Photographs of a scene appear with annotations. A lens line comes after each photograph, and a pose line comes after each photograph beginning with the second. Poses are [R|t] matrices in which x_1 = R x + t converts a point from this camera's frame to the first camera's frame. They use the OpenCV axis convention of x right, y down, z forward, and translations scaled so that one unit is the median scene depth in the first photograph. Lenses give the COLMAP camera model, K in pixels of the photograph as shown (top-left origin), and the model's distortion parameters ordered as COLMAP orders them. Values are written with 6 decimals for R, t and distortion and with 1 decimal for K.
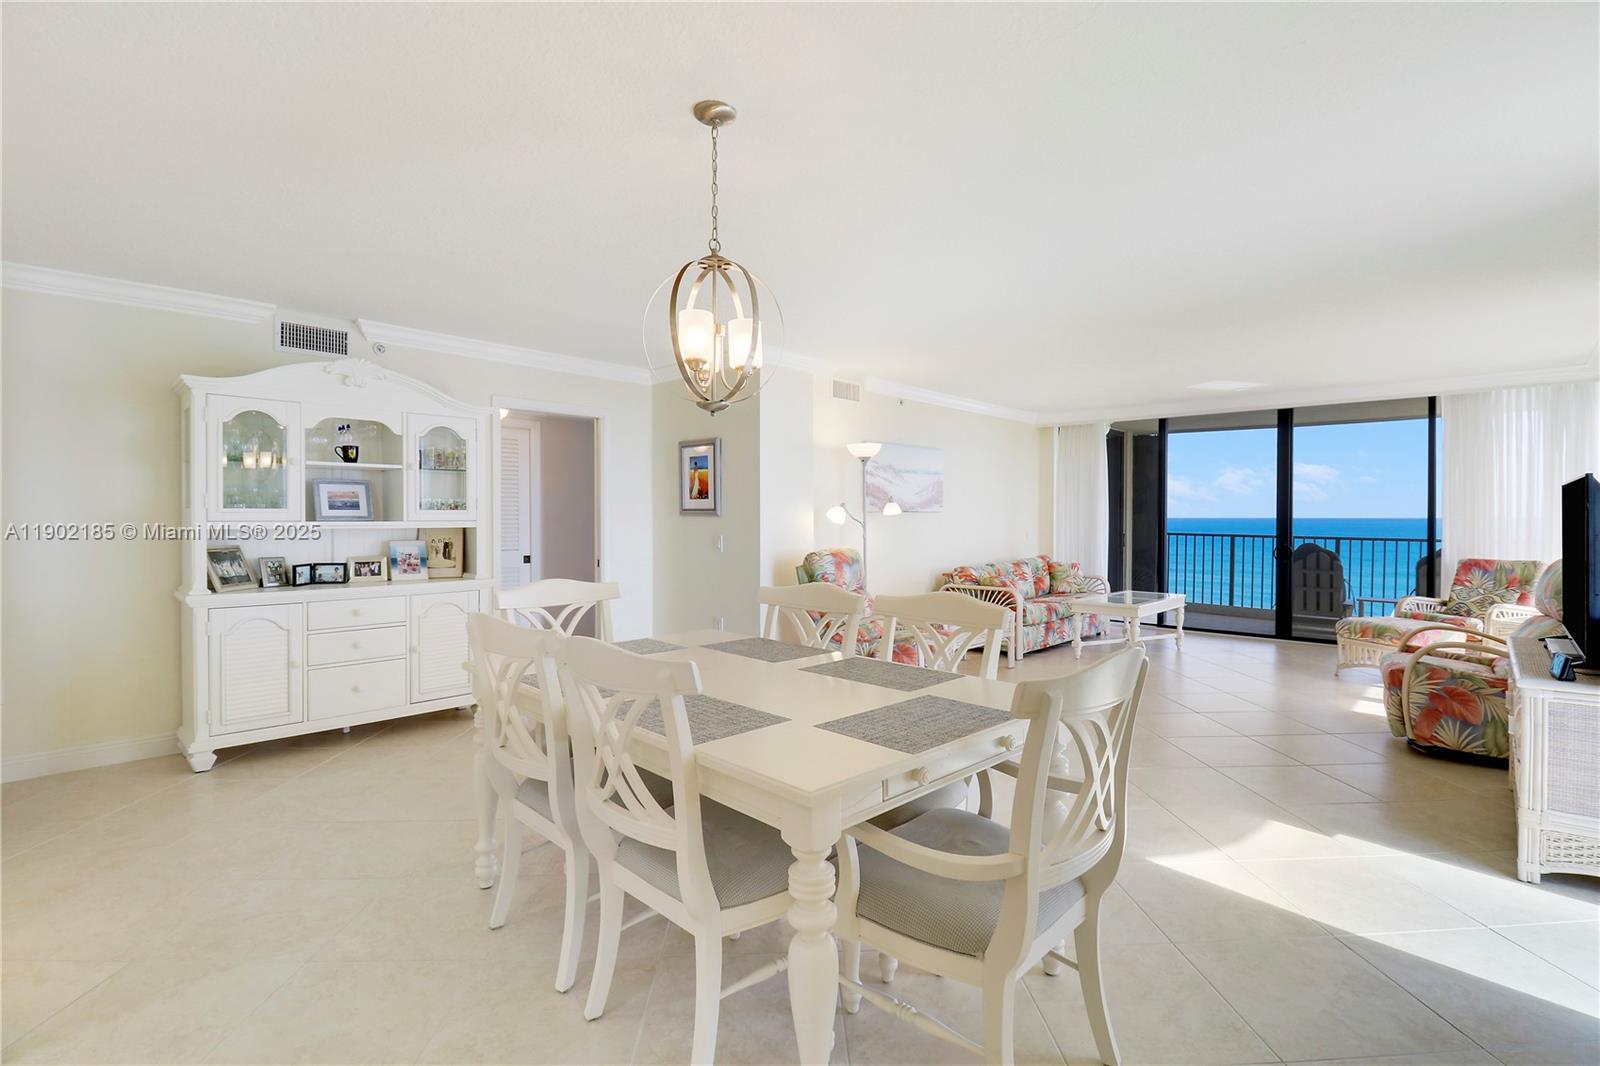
lens RADIAL K [[750.5, 0, 813.3], [0, 750.5, 523.2], [0, 0, 1]] dist [-0.009509, -0.000066]
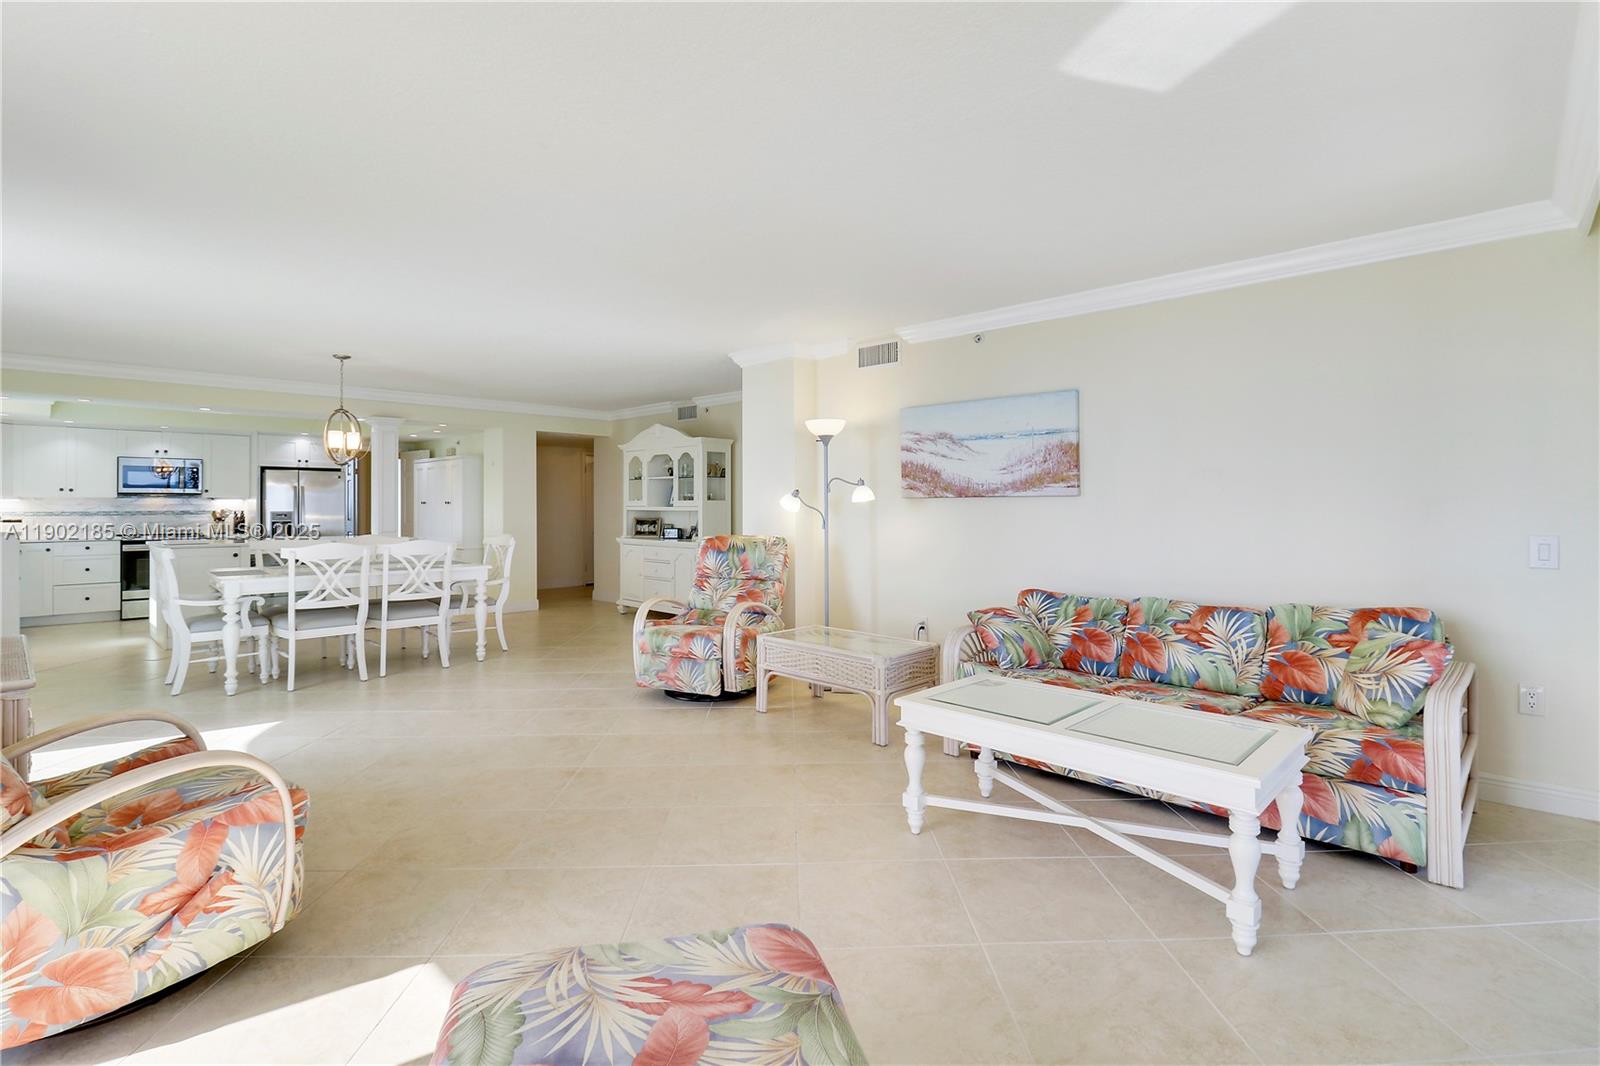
lens RADIAL K [[750.5, 0, 820.2], [0, 750.5, 491.8], [0, 0, 1]] dist [-0.009509, -0.000066]
pose [[-0.001037, -0.015913, -0.999873, 0.932630], [-0.007603, 0.999845, -0.015905, -0.009161], [0.999971, 0.007585, -0.001157, 0.990196]]
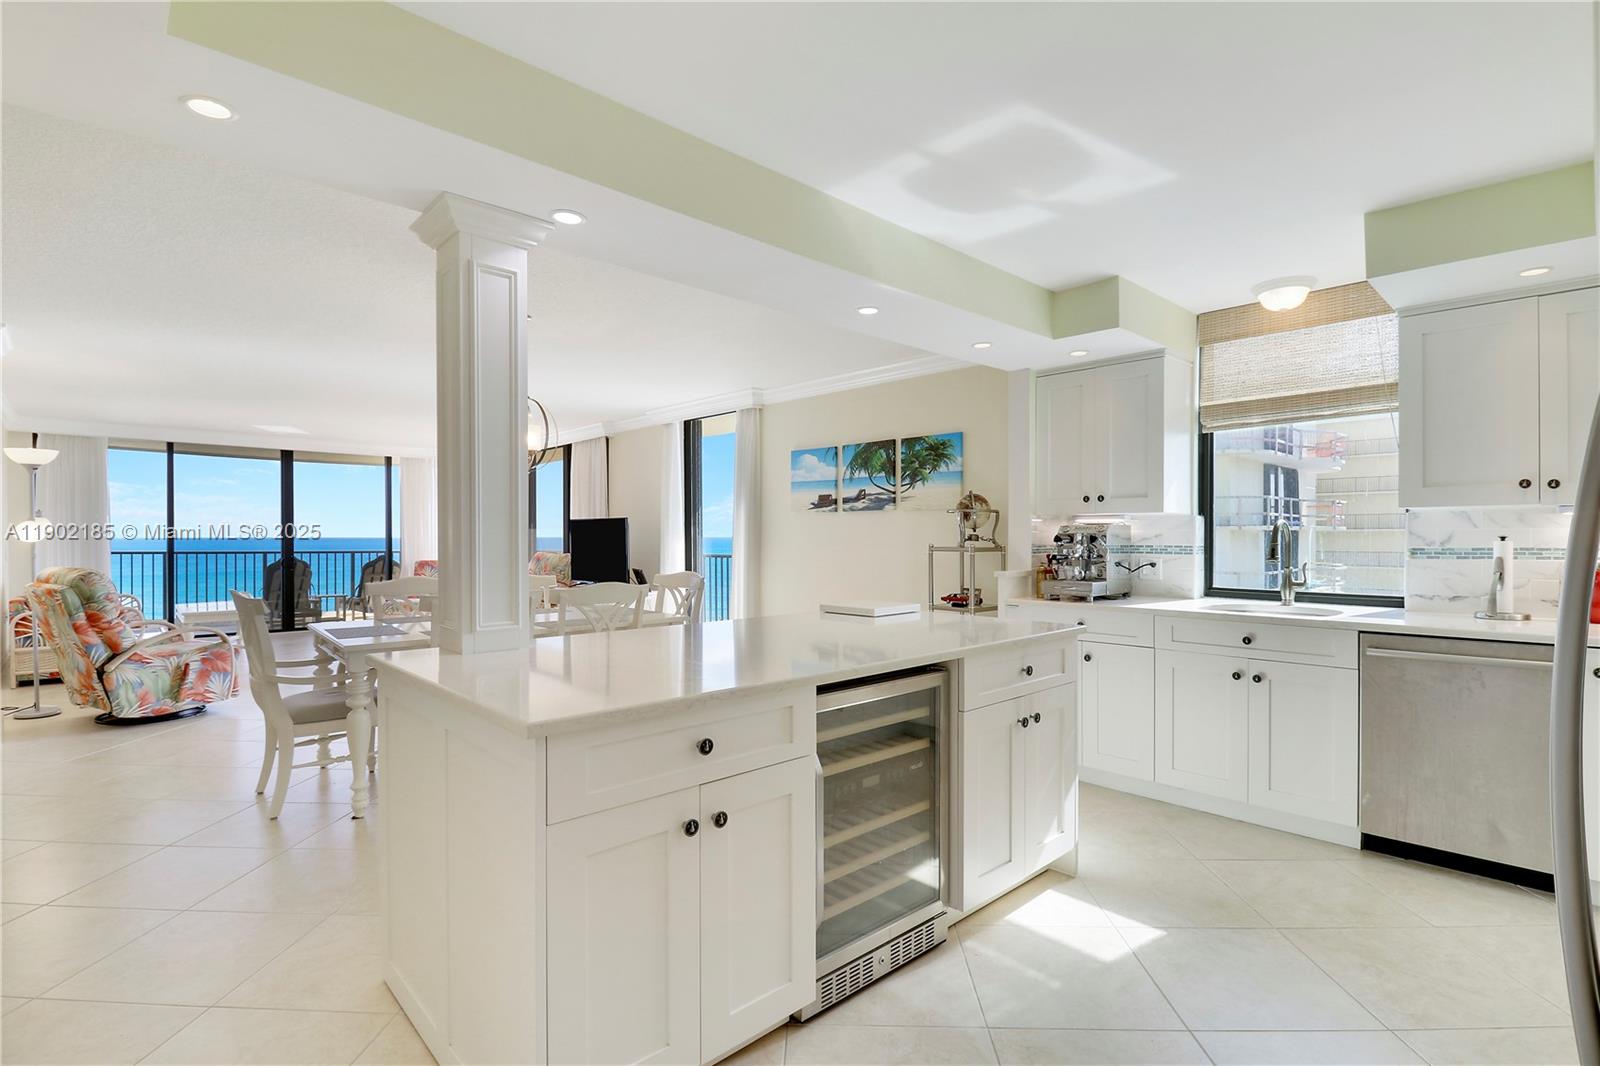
lens RADIAL K [[750.5, 0, 796.5], [0, 750.5, 540.3], [0, 0, 1]] dist [-0.009509, -0.000066]
pose [[0.074246, -0.005102, 0.997227, -0.718600], [0.009933, 0.999941, 0.004376, 0.004675], [-0.997190, 0.009580, 0.074293, 0.058408]]
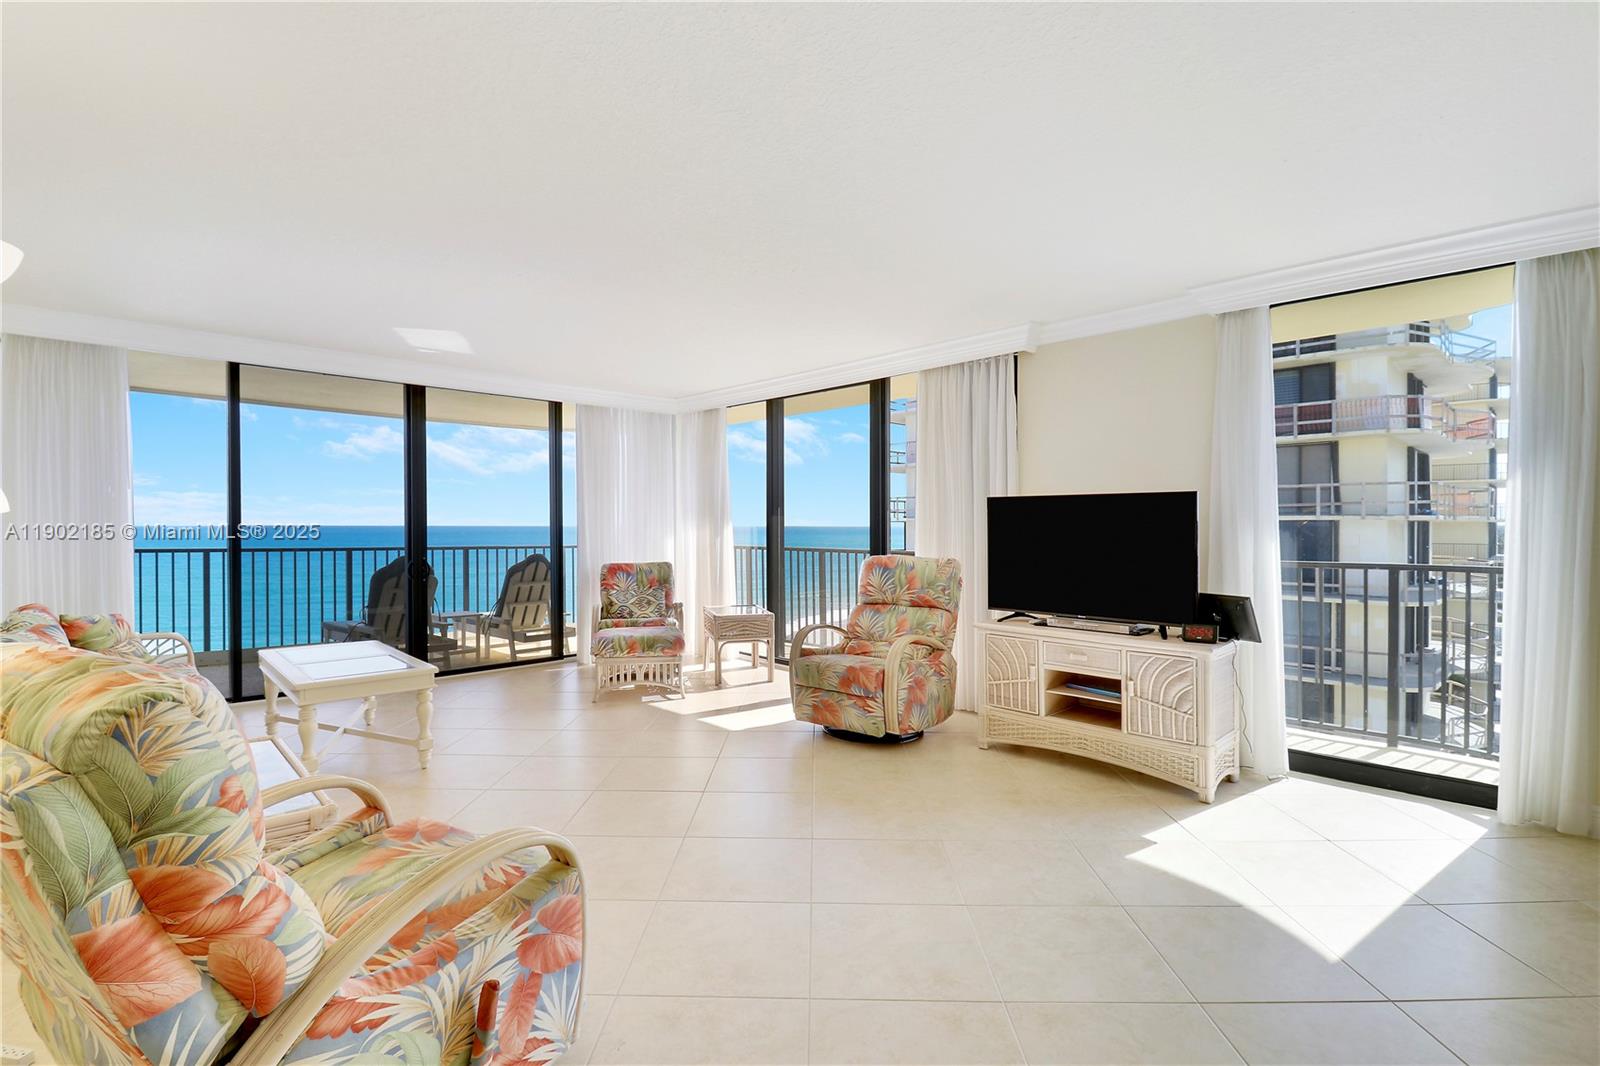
lens RADIAL K [[750.5, 0, 804.8], [0, 750.5, 542.1], [0, 0, 1]] dist [-0.009509, -0.000066]
pose [[0.058765, -0.022060, 0.998028, -0.162306], [0.006881, 0.999741, 0.021692, -0.003283], [-0.998248, 0.005593, 0.058902, 0.689306]]
